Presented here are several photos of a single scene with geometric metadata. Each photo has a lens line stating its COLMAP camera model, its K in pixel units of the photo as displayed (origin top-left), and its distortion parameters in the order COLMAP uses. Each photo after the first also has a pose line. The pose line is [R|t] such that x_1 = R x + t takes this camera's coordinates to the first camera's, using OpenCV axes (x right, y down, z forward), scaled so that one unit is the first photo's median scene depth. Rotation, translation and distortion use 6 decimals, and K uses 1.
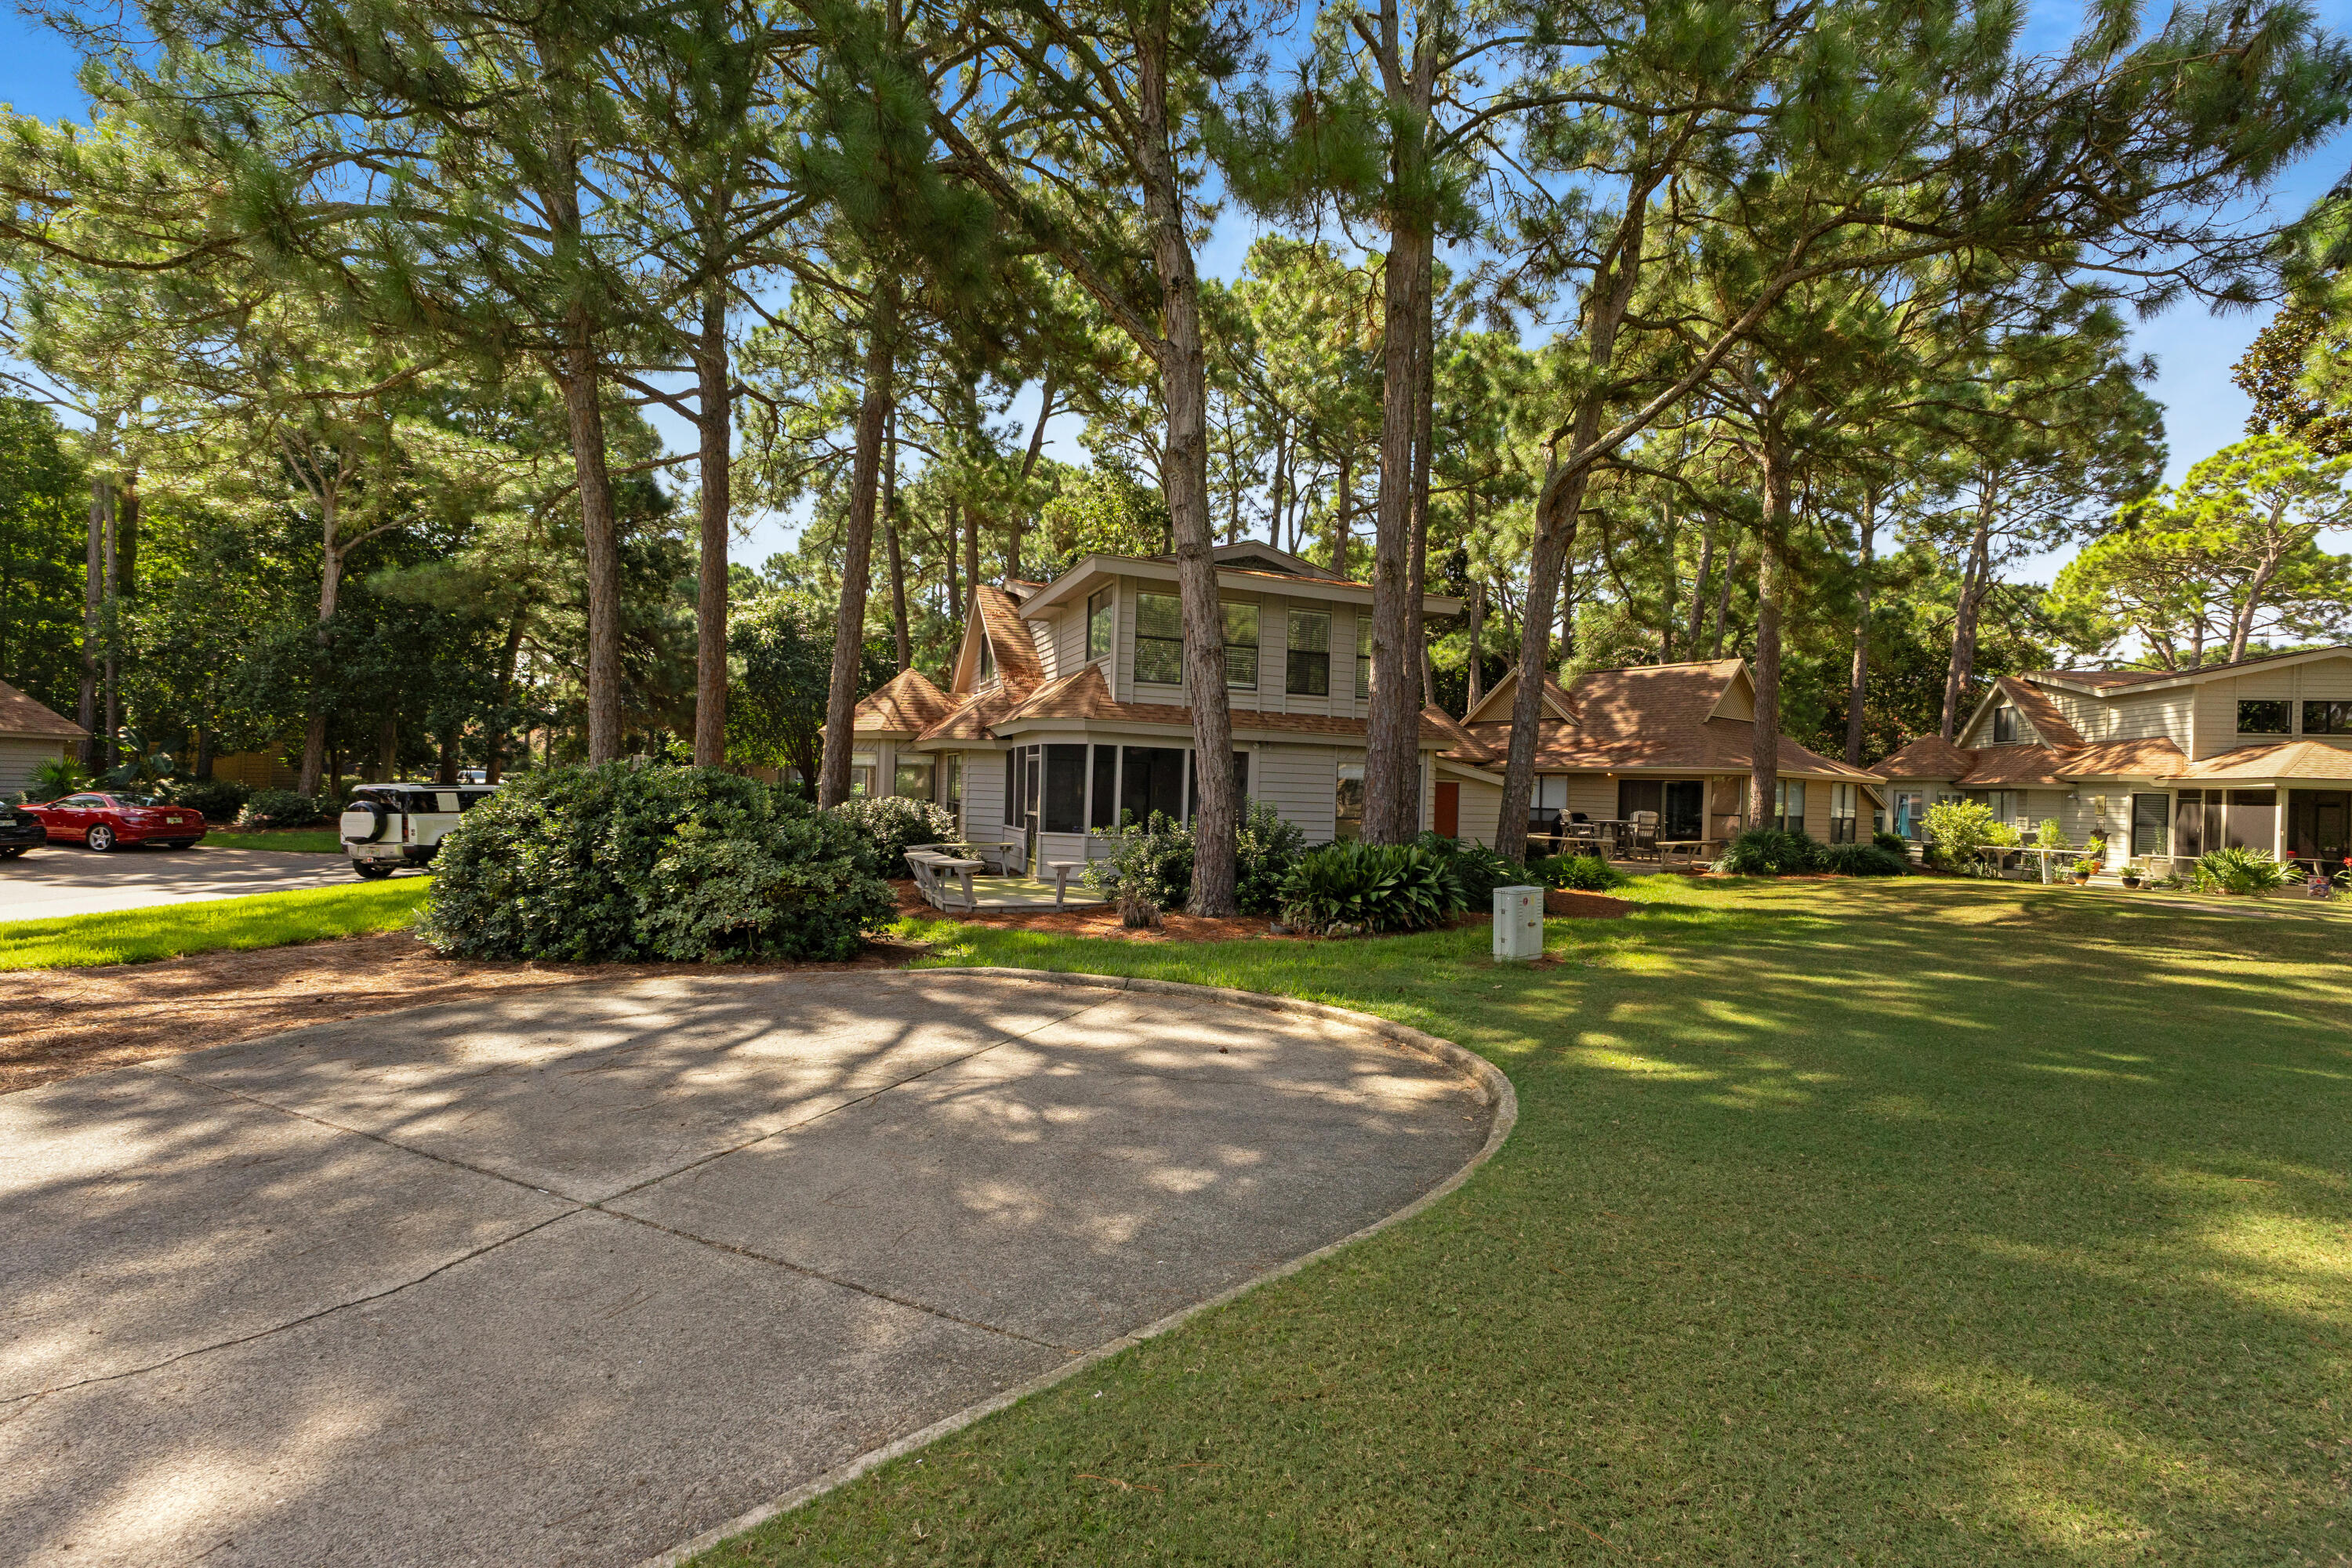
lens RADIAL K [[1015.6, 0, 1176.0], [0, 1015.6, 784.0], [0, 0, 1]] dist [-0.019026, -0.000705]
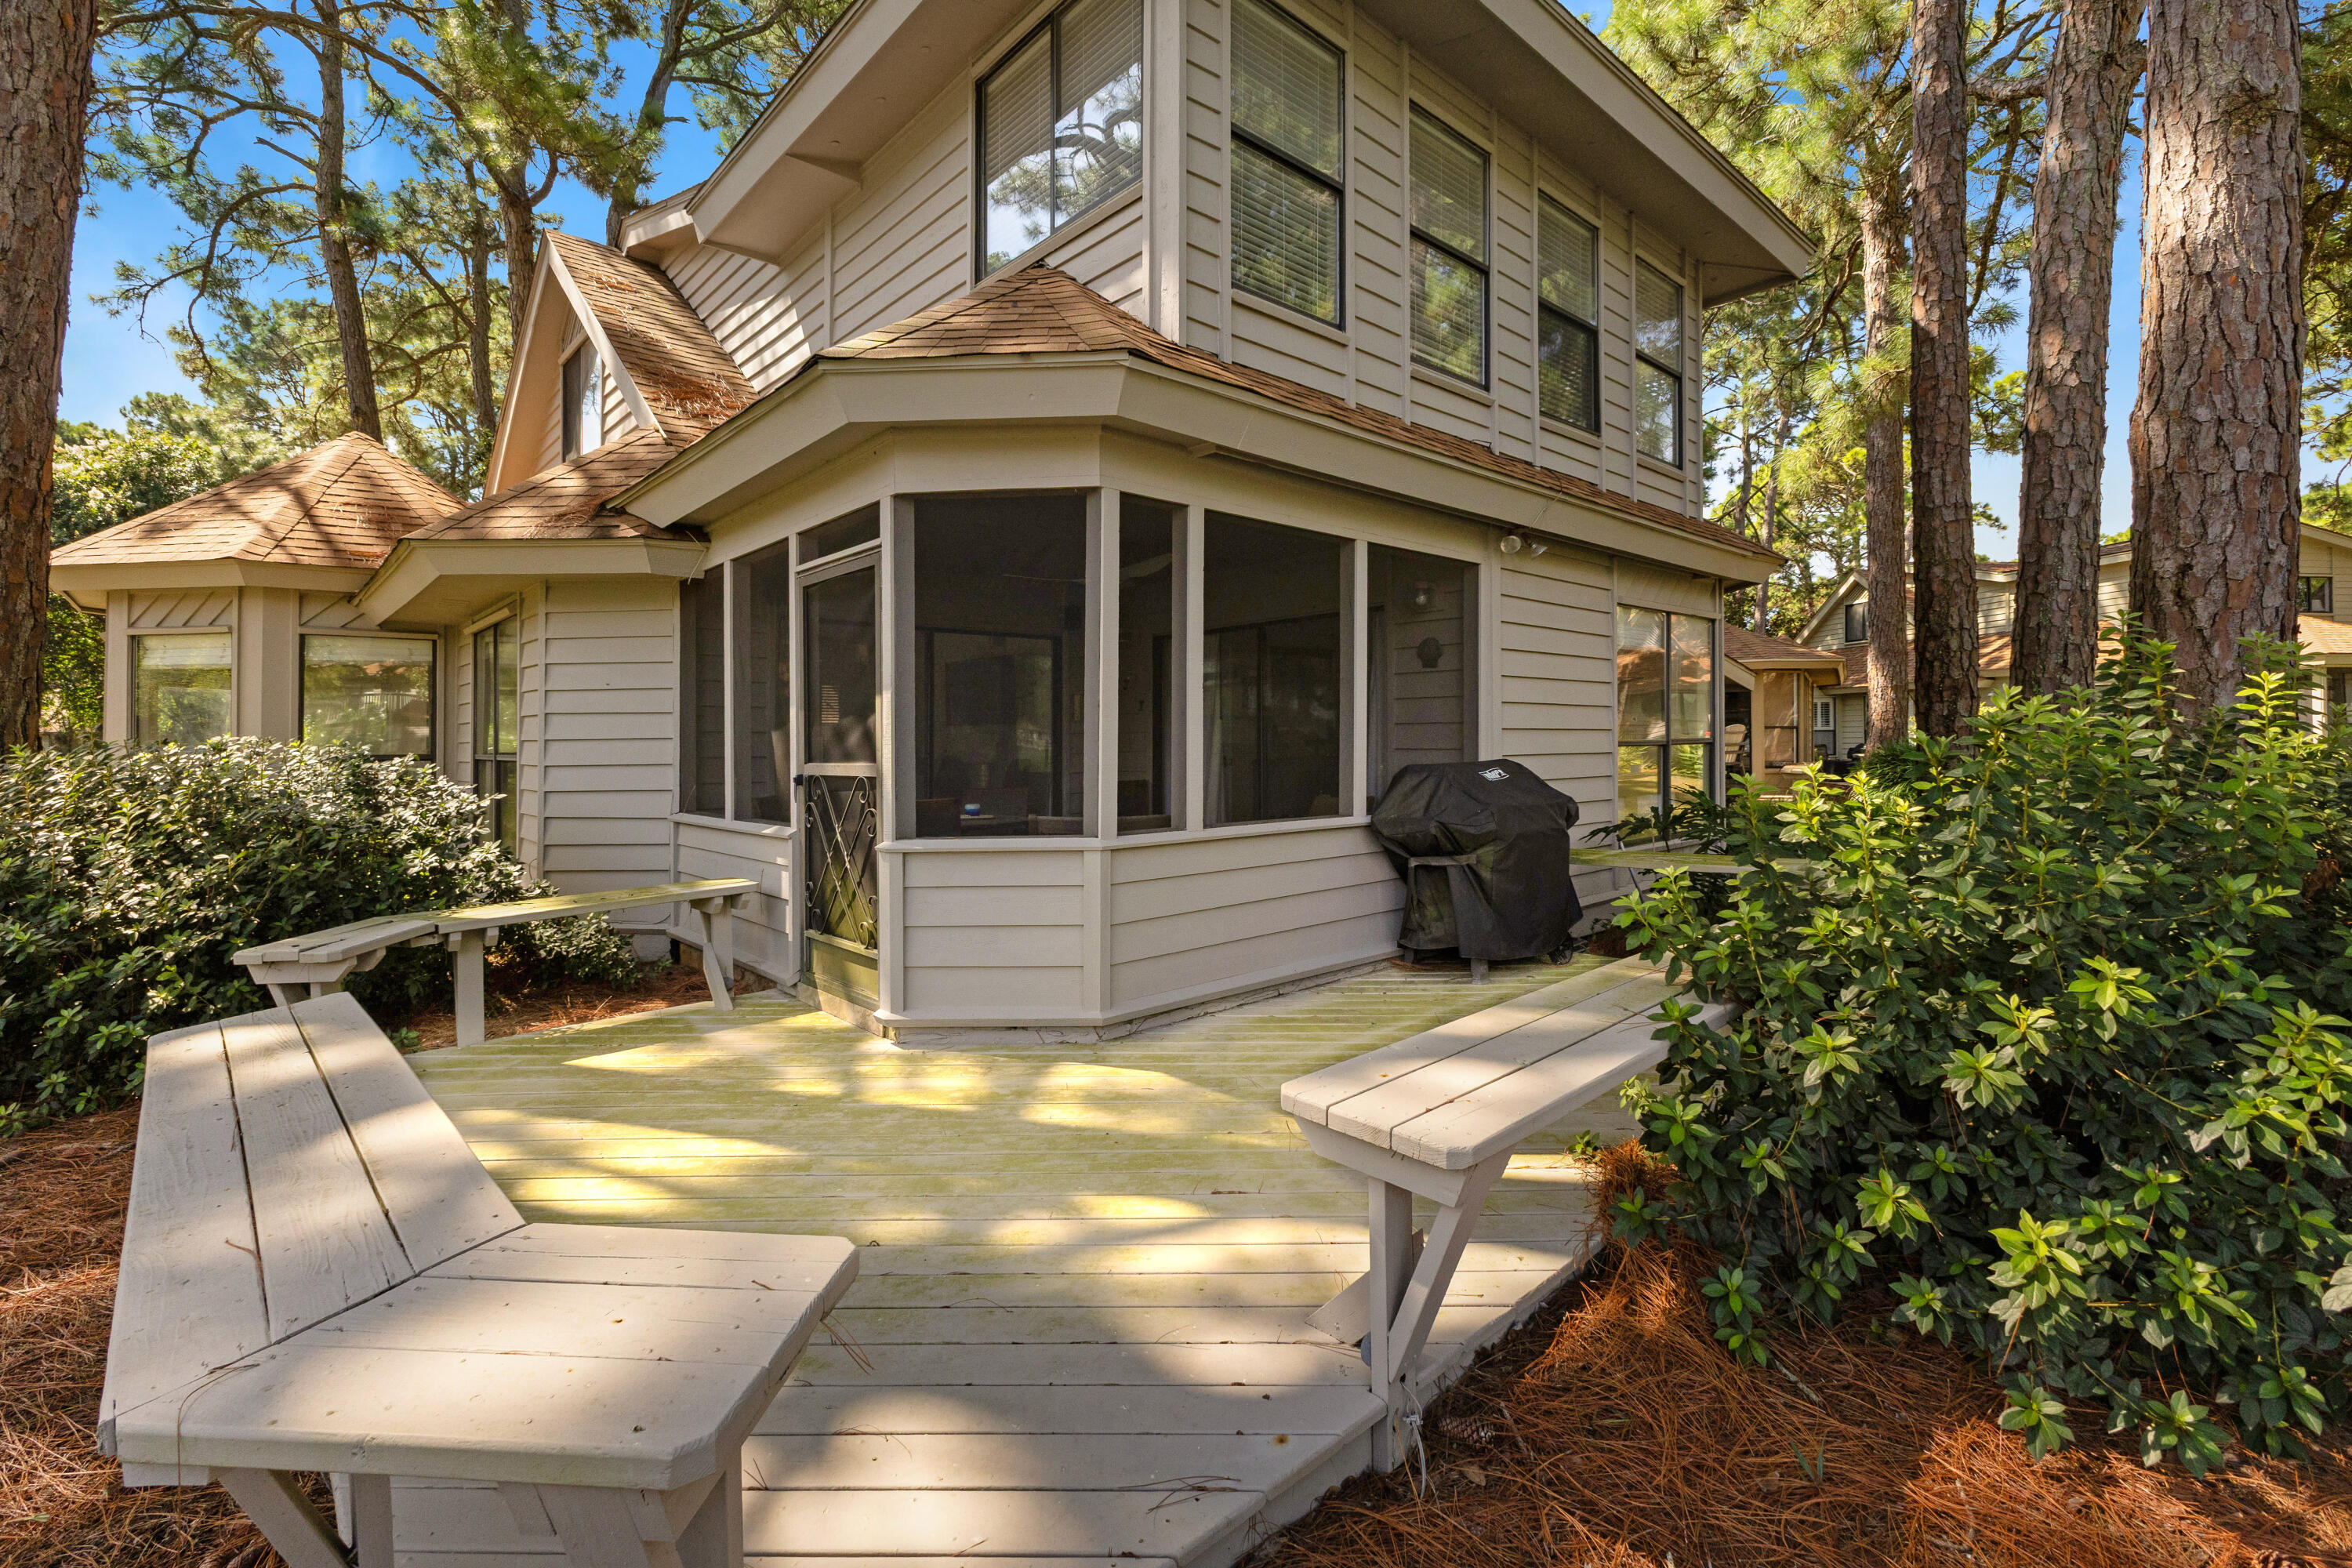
lens RADIAL K [[1029.7, 0, 1176.6], [0, 1029.7, 725.9], [0, 0, 1]] dist [-0.000297, -0.000222]
pose [[0.931854, -0.028433, 0.361717, -0.144693], [0.034319, 0.999362, -0.009856, 0.021084], [-0.361207, 0.021598, 0.932236, 0.659690]]
